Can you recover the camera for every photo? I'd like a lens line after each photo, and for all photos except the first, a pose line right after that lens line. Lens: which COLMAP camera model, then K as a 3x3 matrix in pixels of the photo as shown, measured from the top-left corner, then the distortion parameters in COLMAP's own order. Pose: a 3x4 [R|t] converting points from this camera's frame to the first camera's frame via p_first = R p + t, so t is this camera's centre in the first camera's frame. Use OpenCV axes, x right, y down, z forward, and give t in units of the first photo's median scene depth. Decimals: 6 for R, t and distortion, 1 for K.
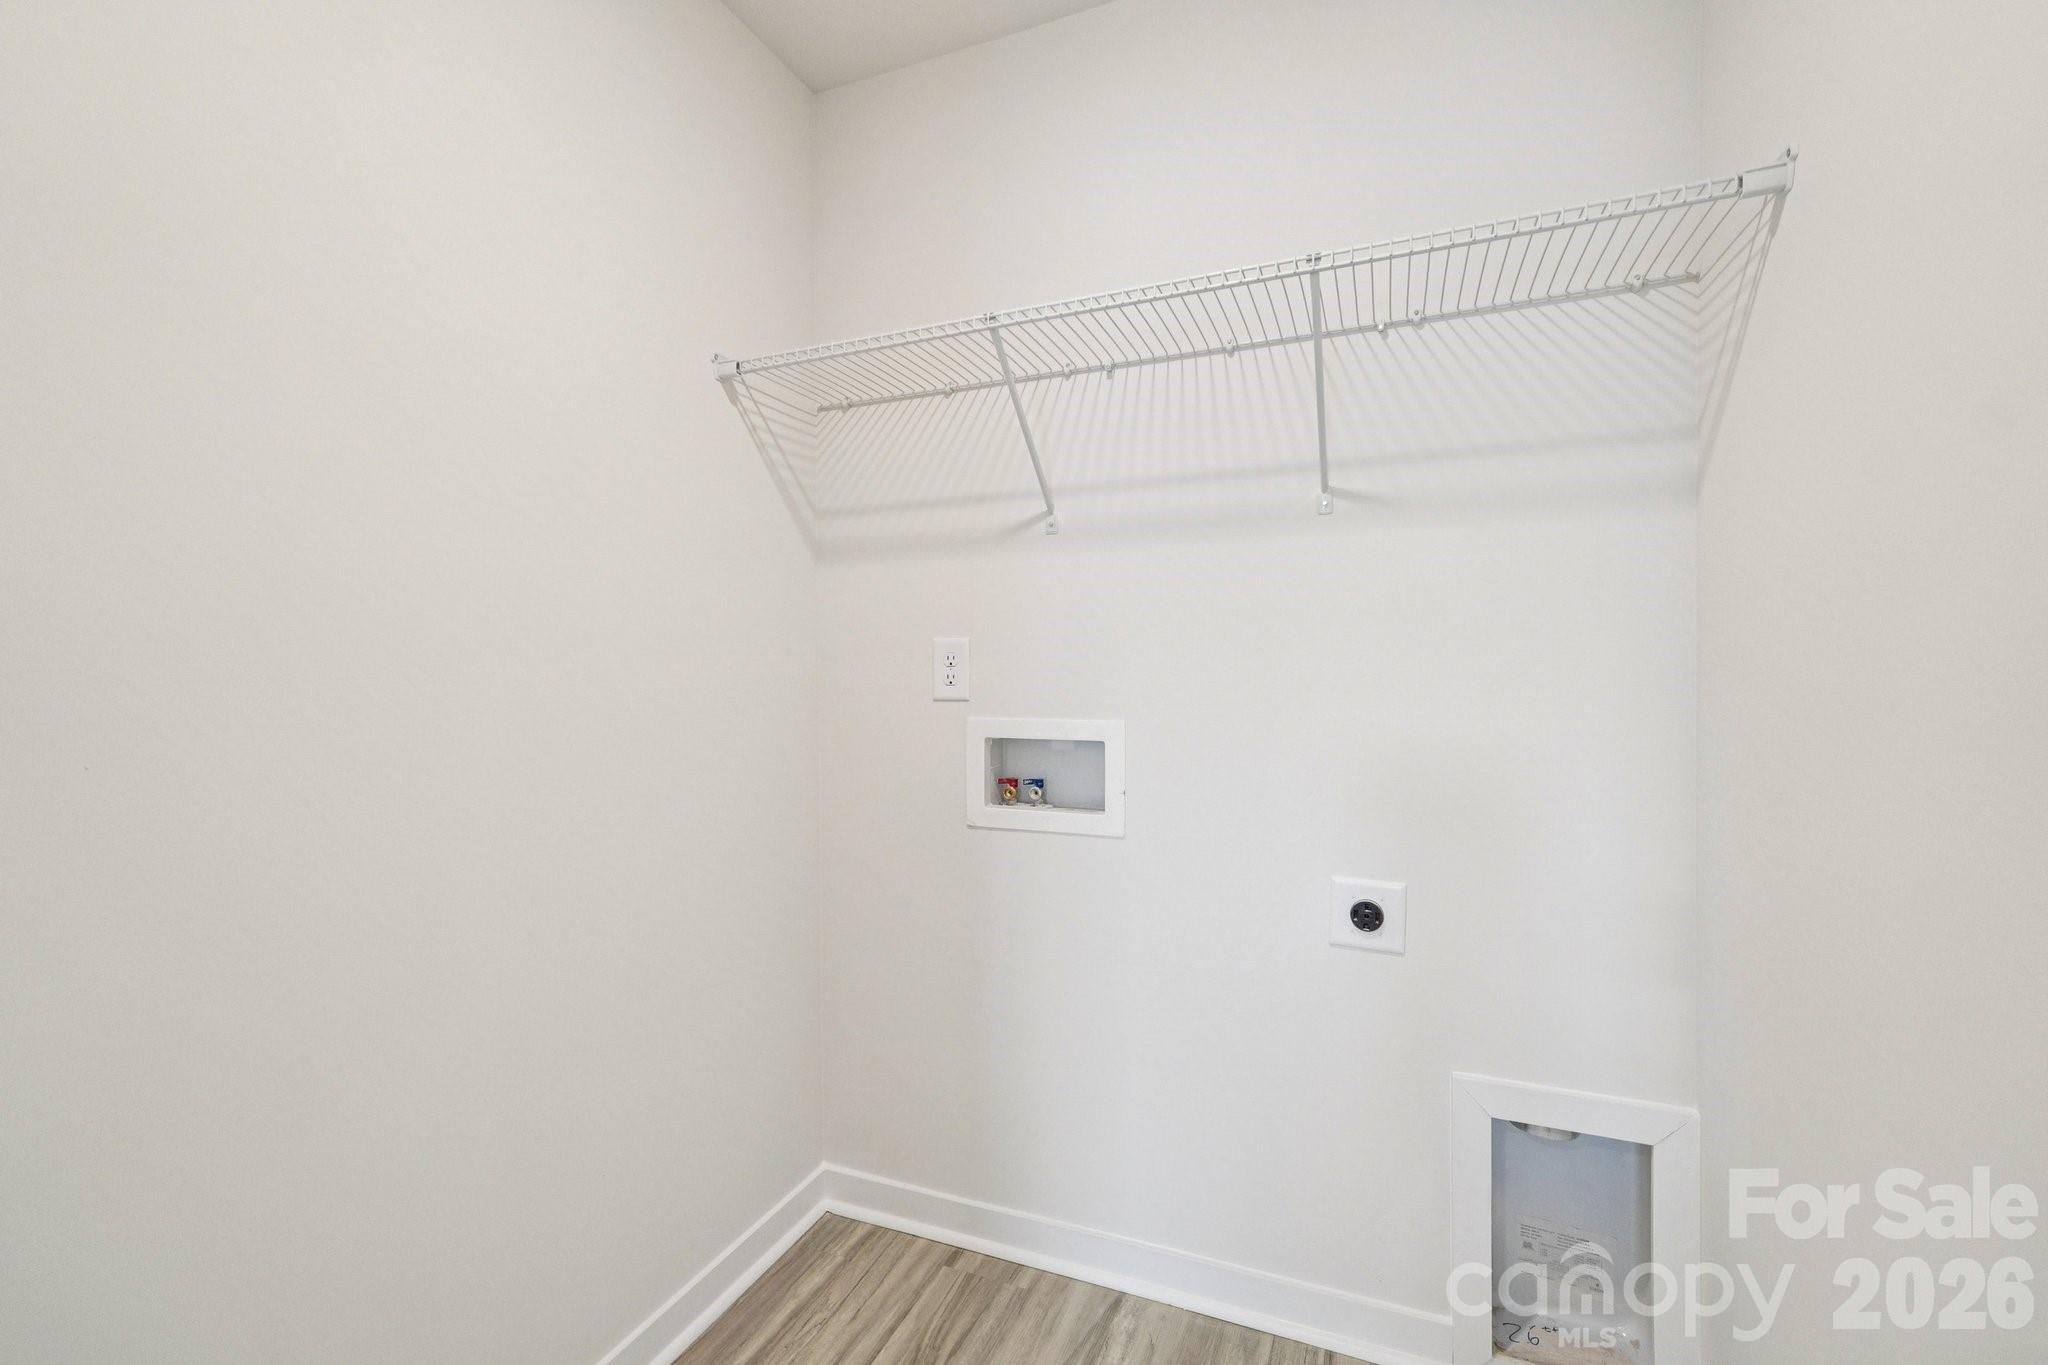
lens RADIAL K [[858.0, 0, 1029.3], [0, 858.0, 671.1], [0, 0, 1]] dist [0.001182, -0.000186]
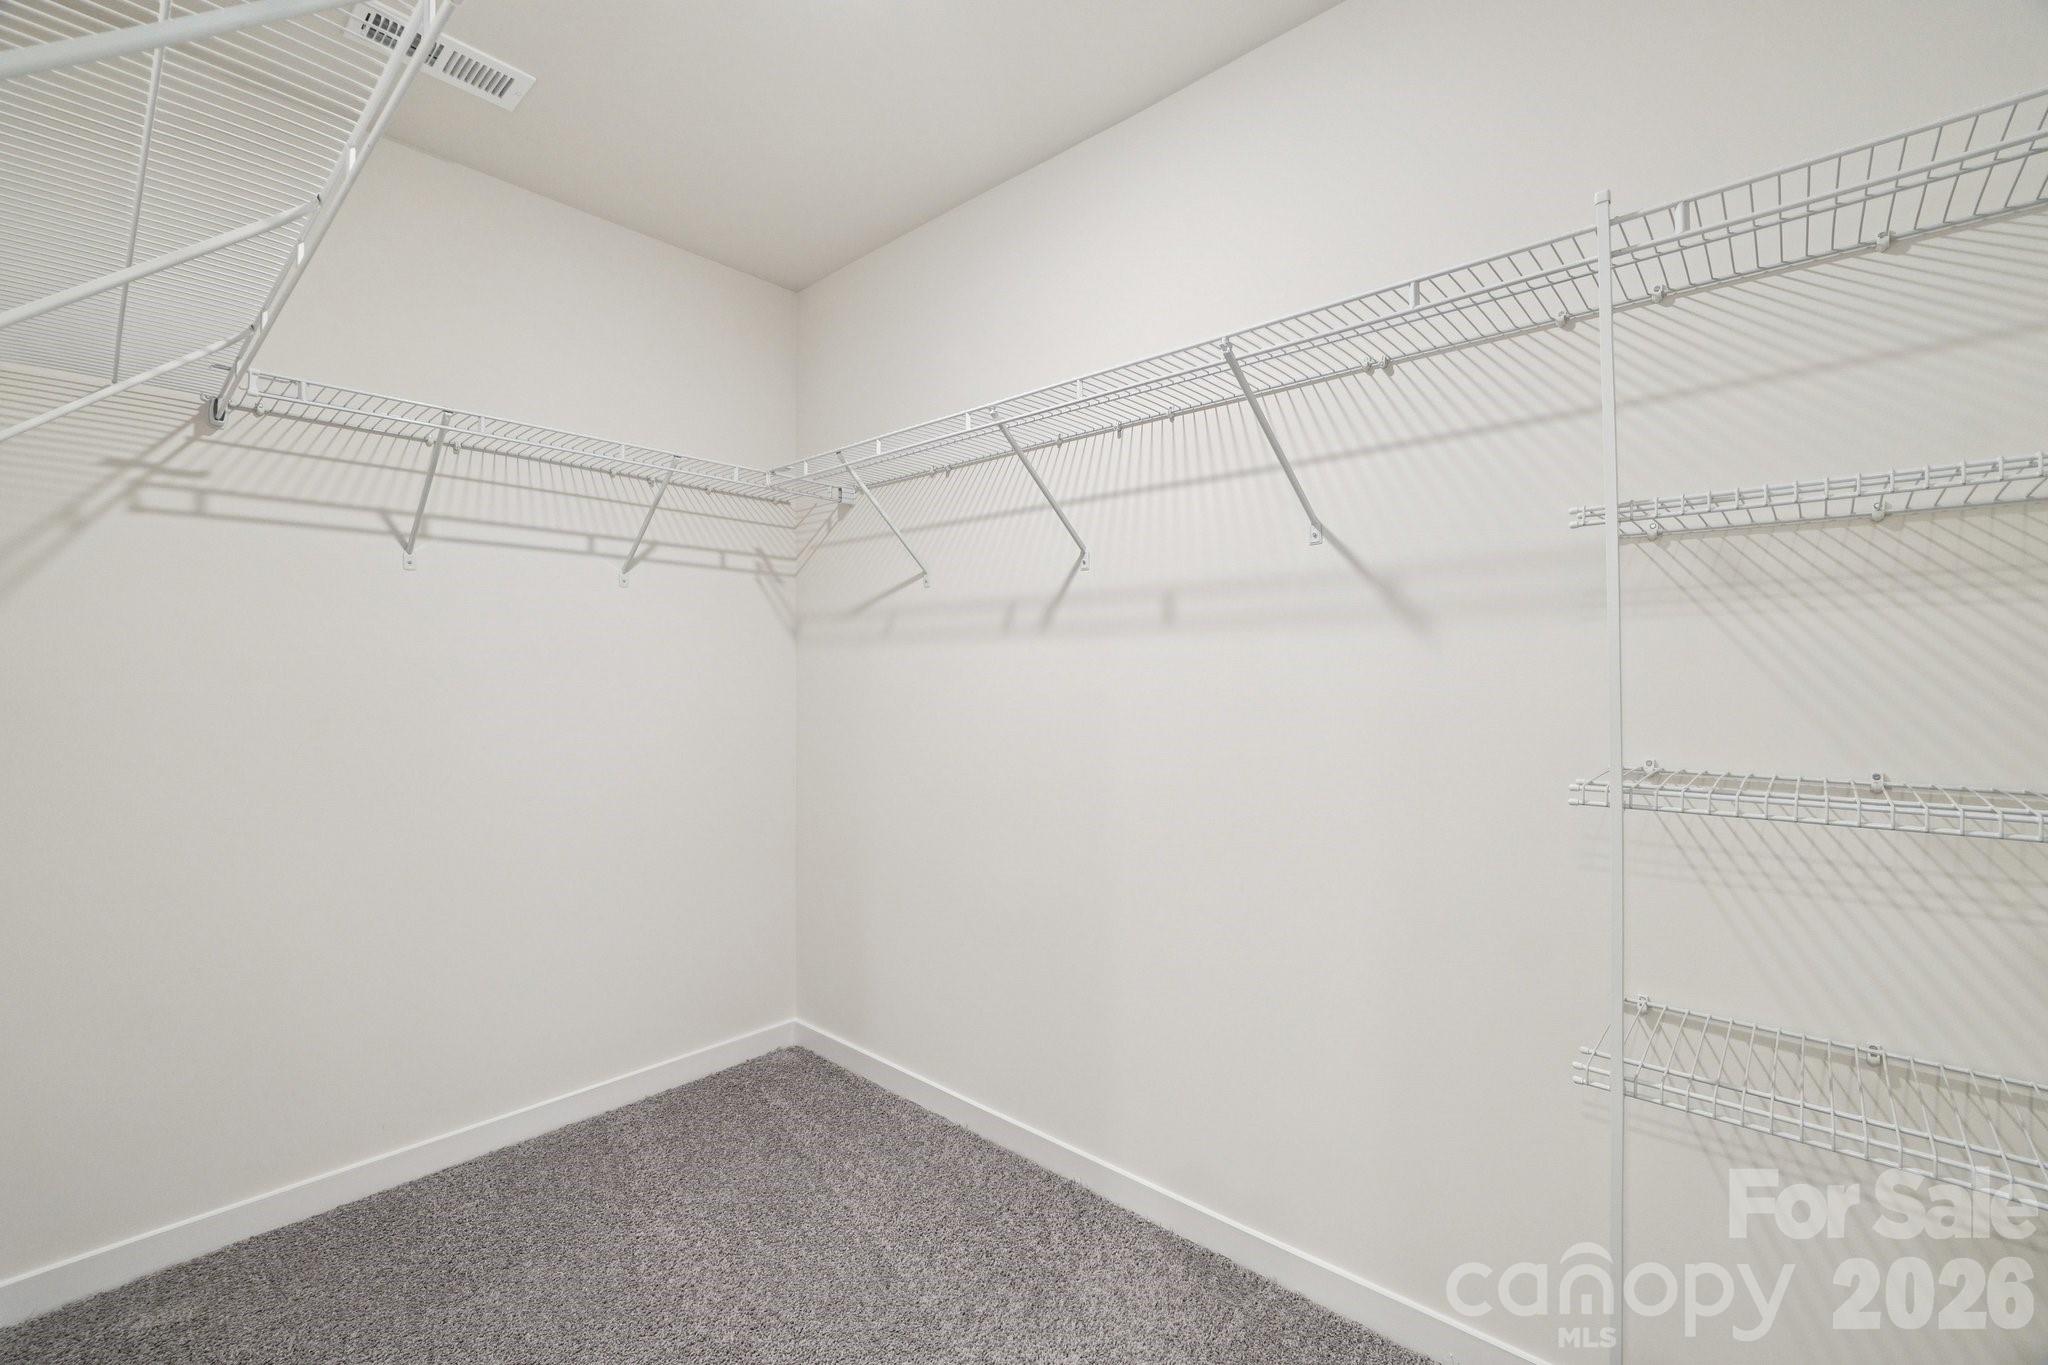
lens RADIAL K [[858.0, 0, 1022.9], [0, 858.0, 683.0], [0, 0, 1]] dist [0.001182, -0.000186]
pose [[0.939618, 0.015862, -0.341857, 0.379375], [-0.015694, 0.999872, 0.003258, -0.005903], [0.341865, 0.002304, 0.939746, -0.152083]]
